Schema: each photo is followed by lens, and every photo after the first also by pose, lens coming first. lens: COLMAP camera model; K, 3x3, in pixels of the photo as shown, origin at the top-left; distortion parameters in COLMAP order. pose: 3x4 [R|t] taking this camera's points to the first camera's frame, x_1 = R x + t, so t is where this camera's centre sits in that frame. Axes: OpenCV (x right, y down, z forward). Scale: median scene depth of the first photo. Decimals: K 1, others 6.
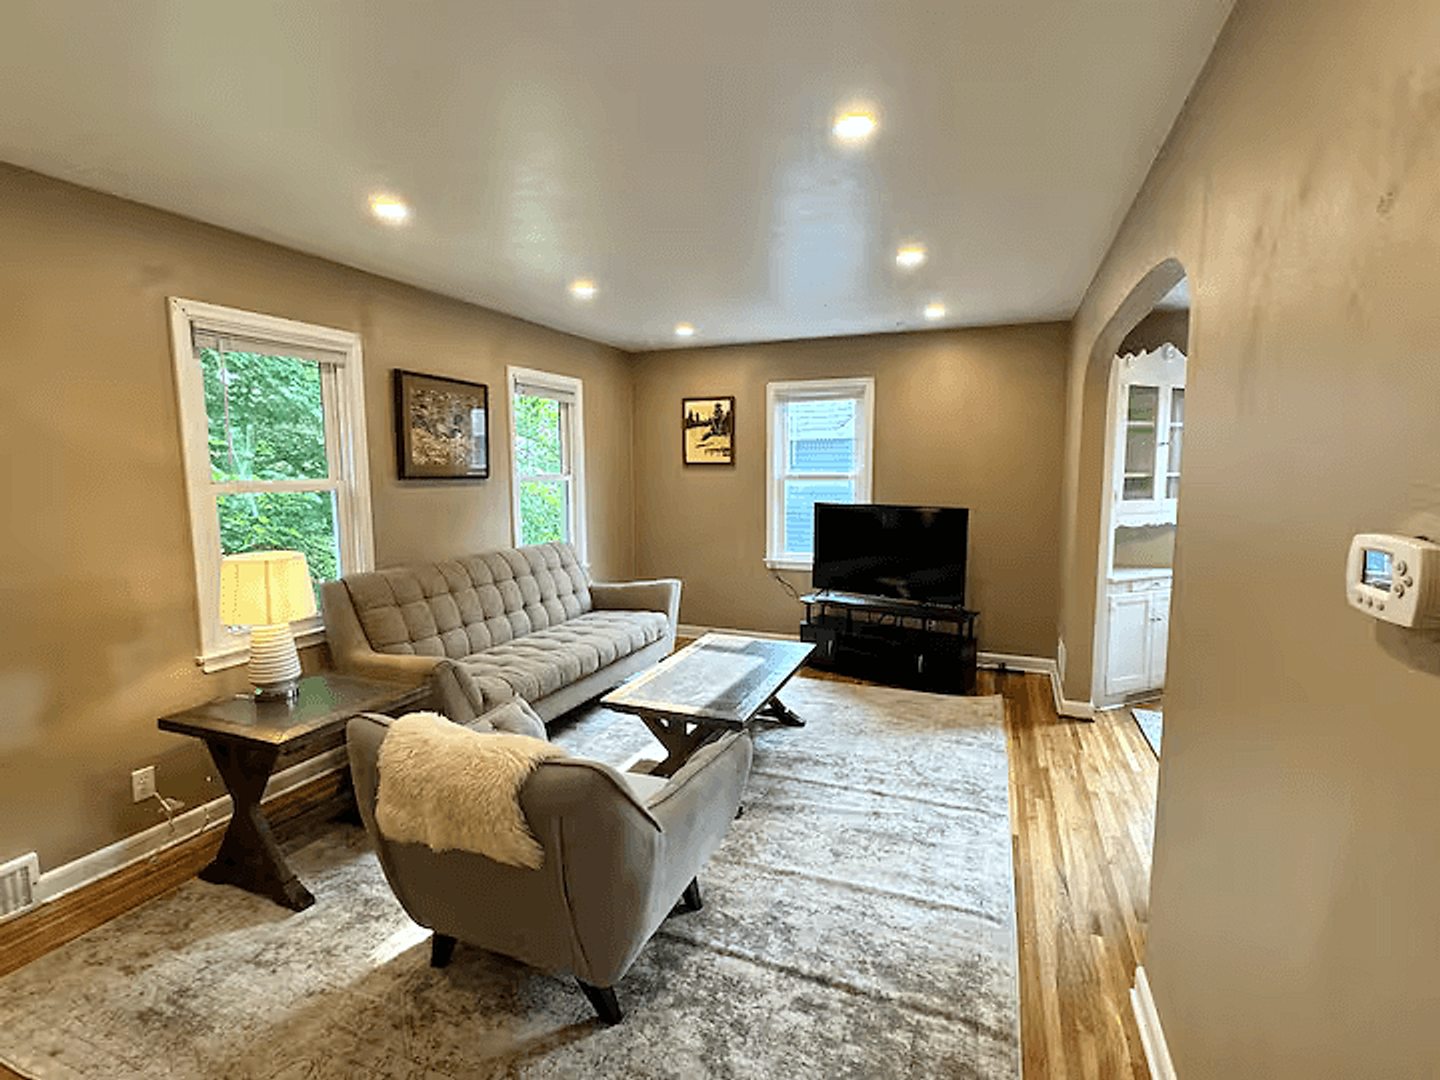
lens RADIAL K [[678.2, 0, 731.0], [0, 678.2, 543.7], [0, 0, 1]] dist [-0.003342, -0.000345]
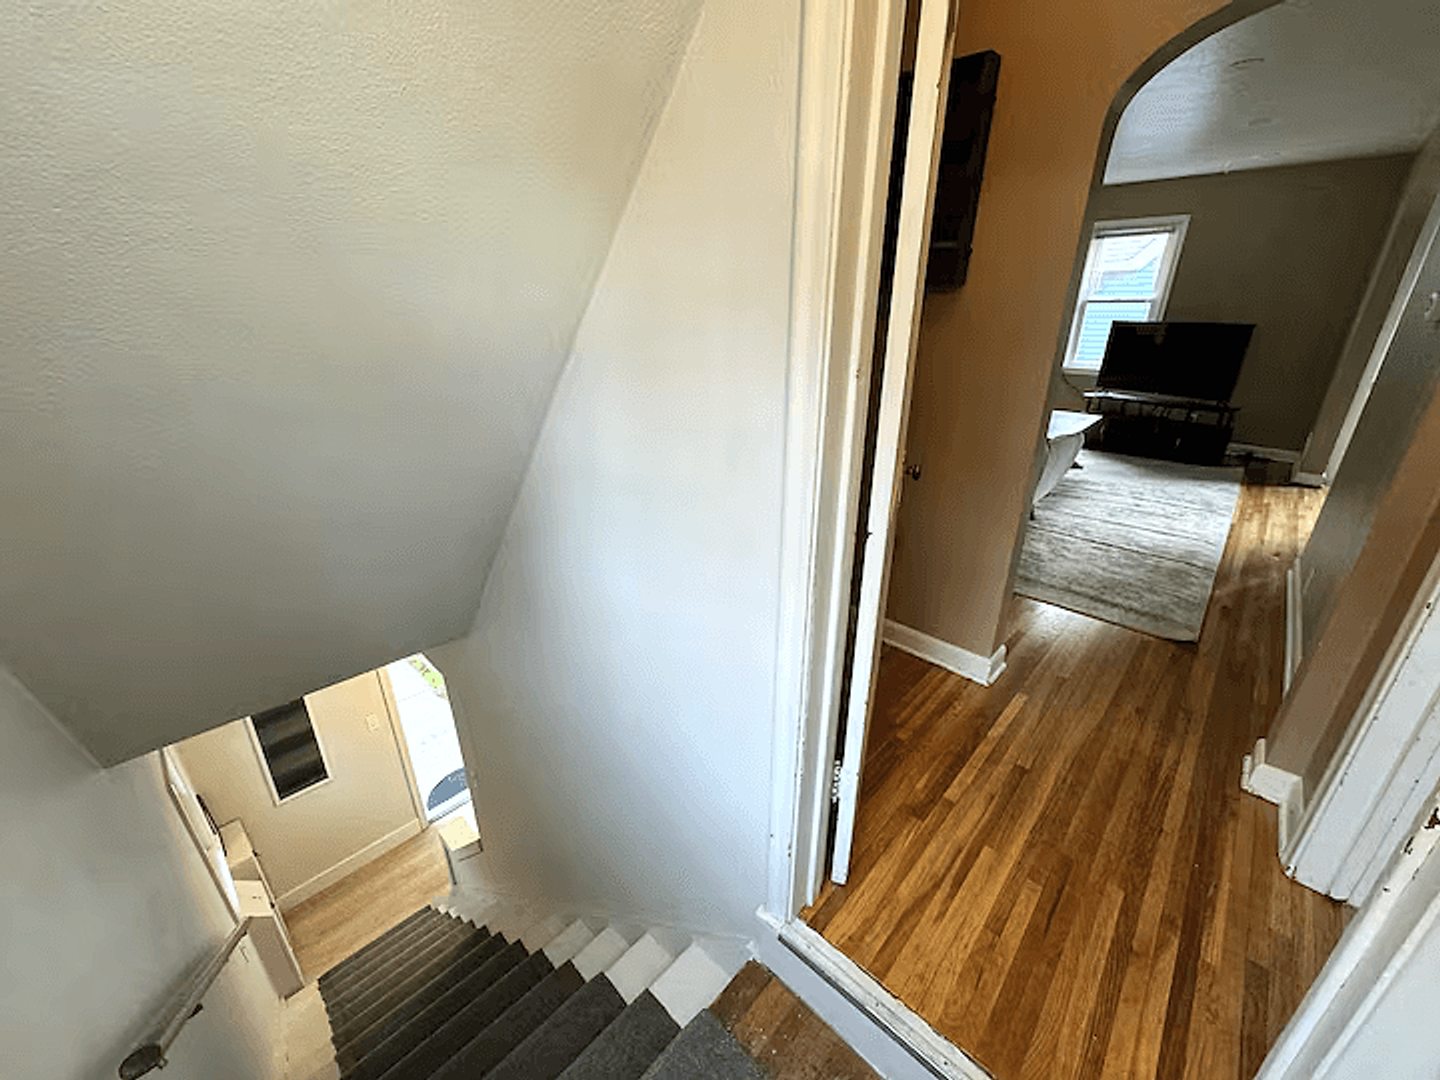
lens RADIAL K [[577.8, 0, 720.2], [0, 577.8, 542.3], [0, 0, 1]] dist [-0.000758, -0.000322]
pose [[0.929426, 0.144193, -0.339671, -0.192627], [-0.045281, 0.958102, 0.282824, 0.093363], [0.366221, -0.247483, 0.897014, -0.543654]]
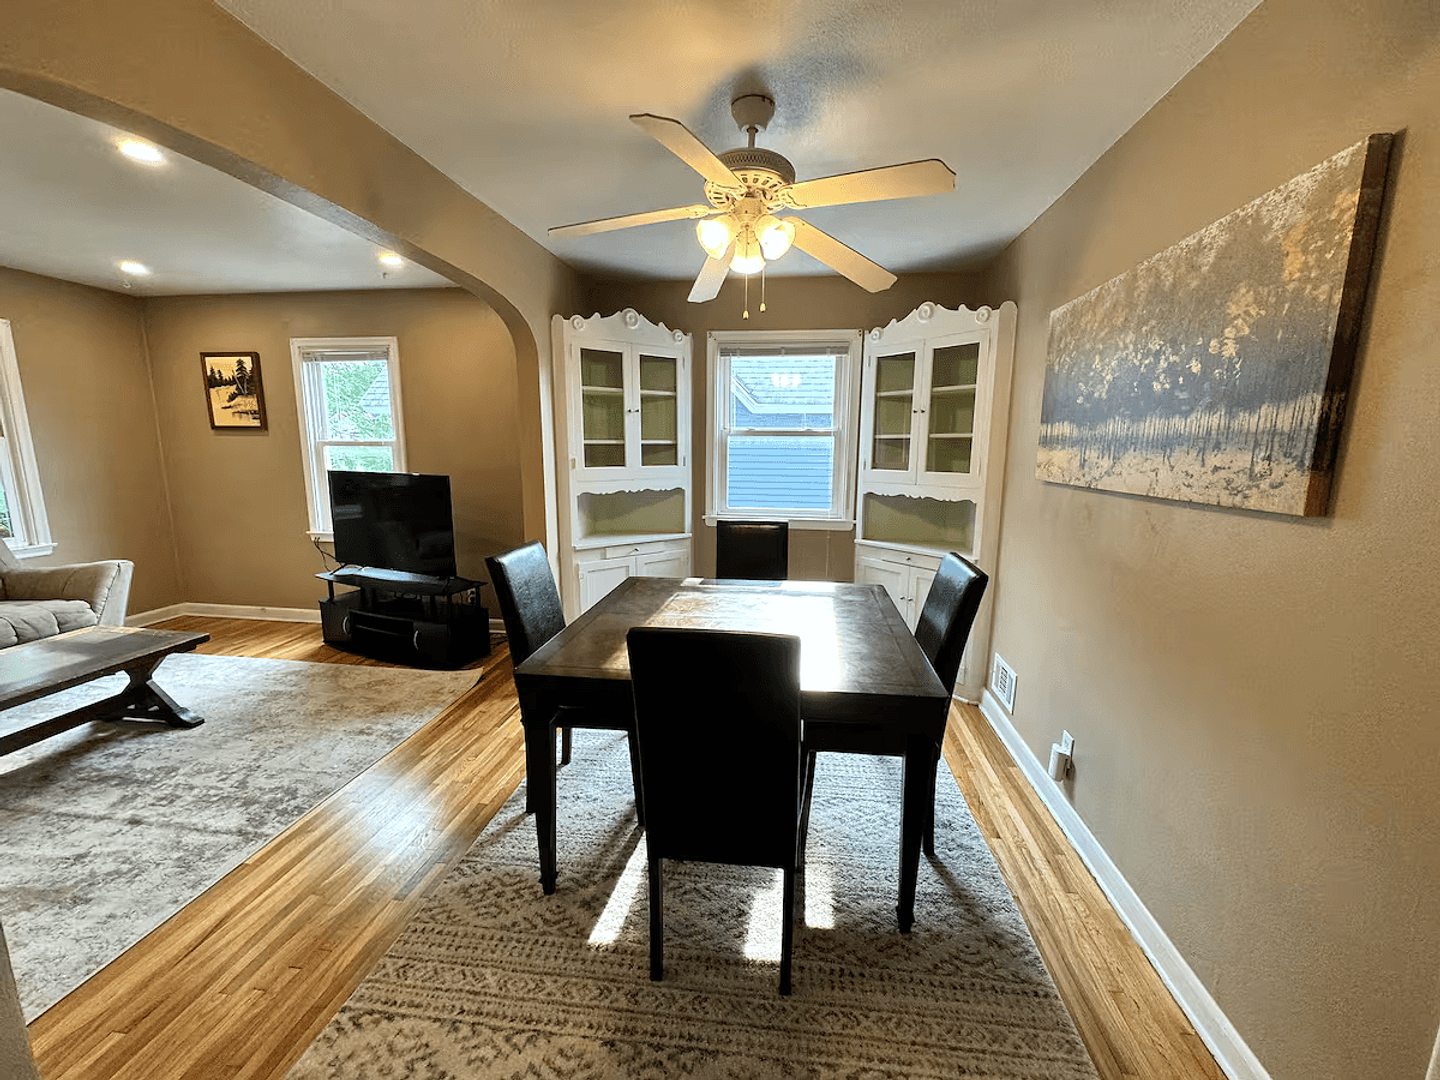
lens RADIAL K [[577.8, 0, 729.2], [0, 577.8, 541.3], [0, 0, 1]] dist [-0.000758, -0.000322]
pose [[0.971776, -0.029278, 0.234080, 0.617353], [0.015400, 0.998025, 0.060896, -0.004812], [-0.235401, -0.055572, 0.970308, 0.131333]]
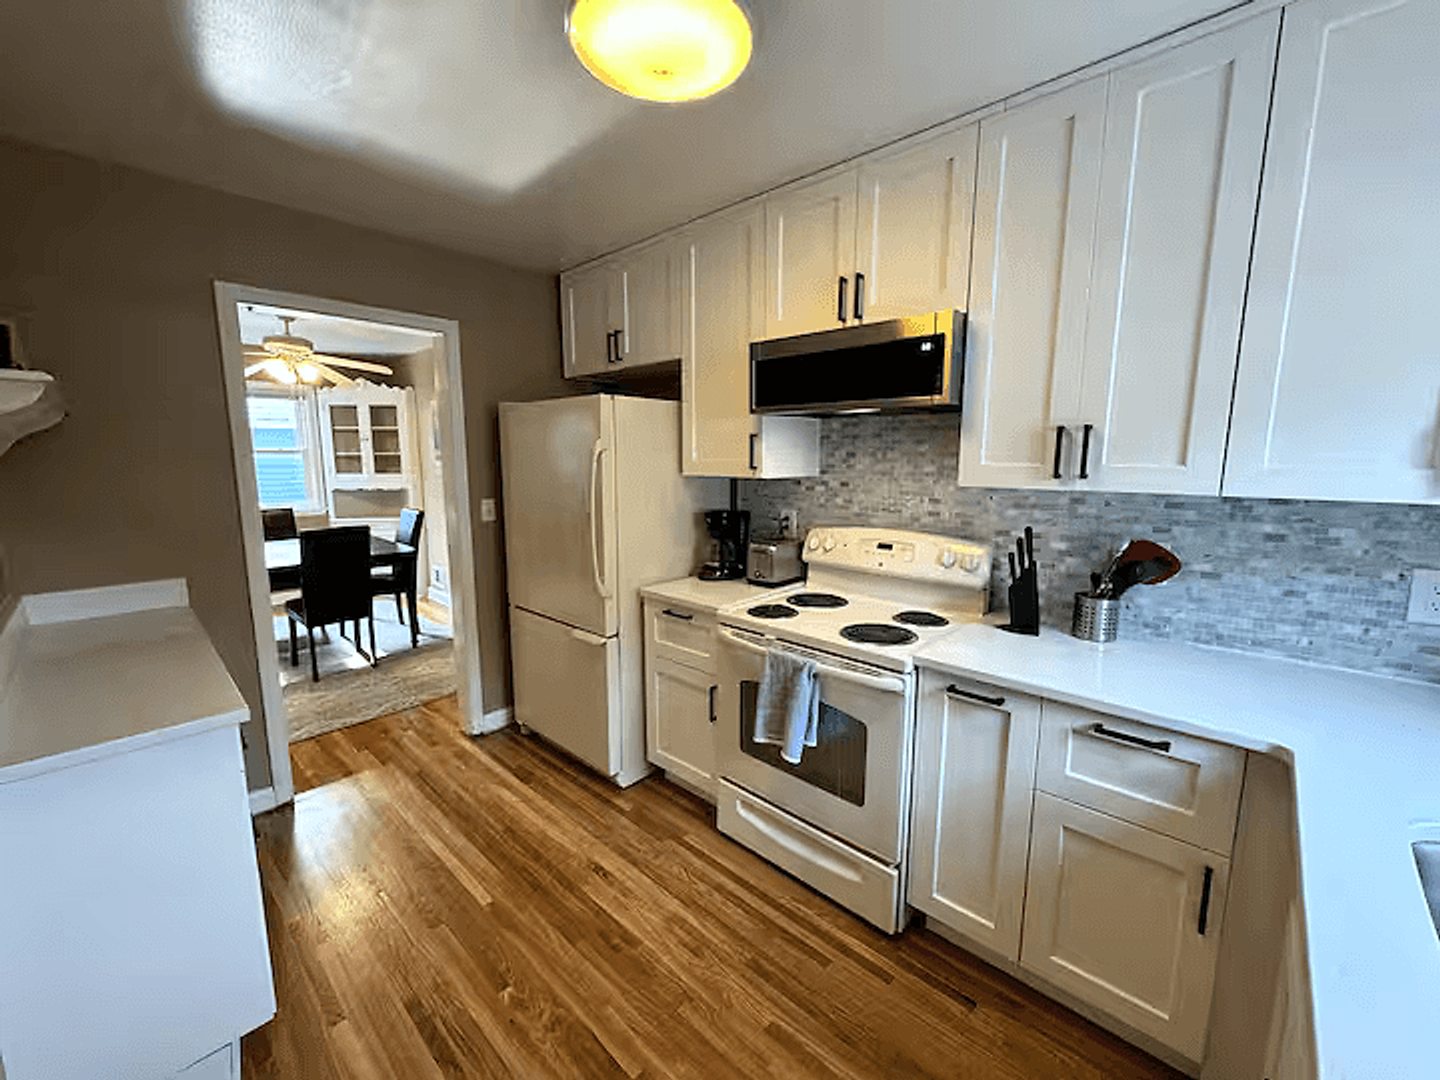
lens RADIAL K [[577.8, 0, 725.3], [0, 577.8, 540.5], [0, 0, 1]] dist [-0.000758, -0.000322]
pose [[0.378197, -0.134431, 0.915912, -5.947074], [0.098232, 0.989641, 0.104690, 0.656070], [-0.920498, 0.050379, 0.387485, -7.309979]]
